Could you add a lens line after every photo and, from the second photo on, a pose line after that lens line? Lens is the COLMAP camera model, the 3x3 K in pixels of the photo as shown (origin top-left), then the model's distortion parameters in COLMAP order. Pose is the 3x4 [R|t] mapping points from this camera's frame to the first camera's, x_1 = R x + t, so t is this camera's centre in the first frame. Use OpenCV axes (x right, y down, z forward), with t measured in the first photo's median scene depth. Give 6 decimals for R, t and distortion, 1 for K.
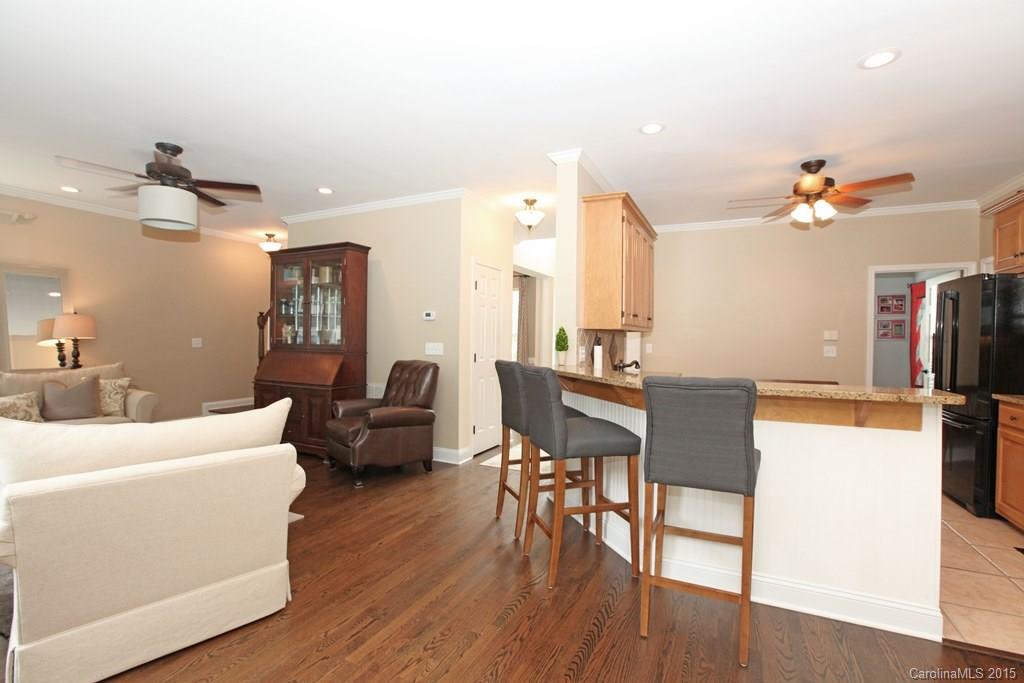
lens RADIAL K [[470.8, 0, 512.0], [0, 470.8, 341.5], [0, 0, 1]] dist [-0.051158, 0.018460]
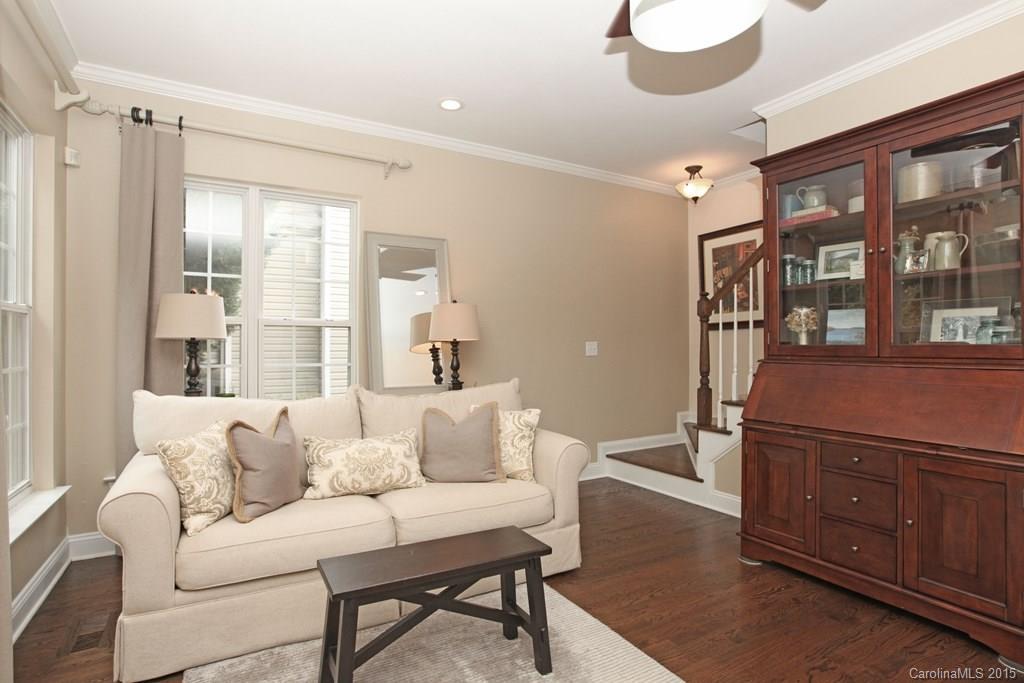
lens RADIAL K [[537.5, 0, 512.0], [0, 537.5, 341.5], [0, 0, 1]] dist [-0.012971, 0.001465]
pose [[0.830035, -0.017192, -0.557446, -0.467840], [0.005808, 0.999737, -0.022184, 0.011728], [0.557681, 0.015176, 0.829917, 0.416654]]
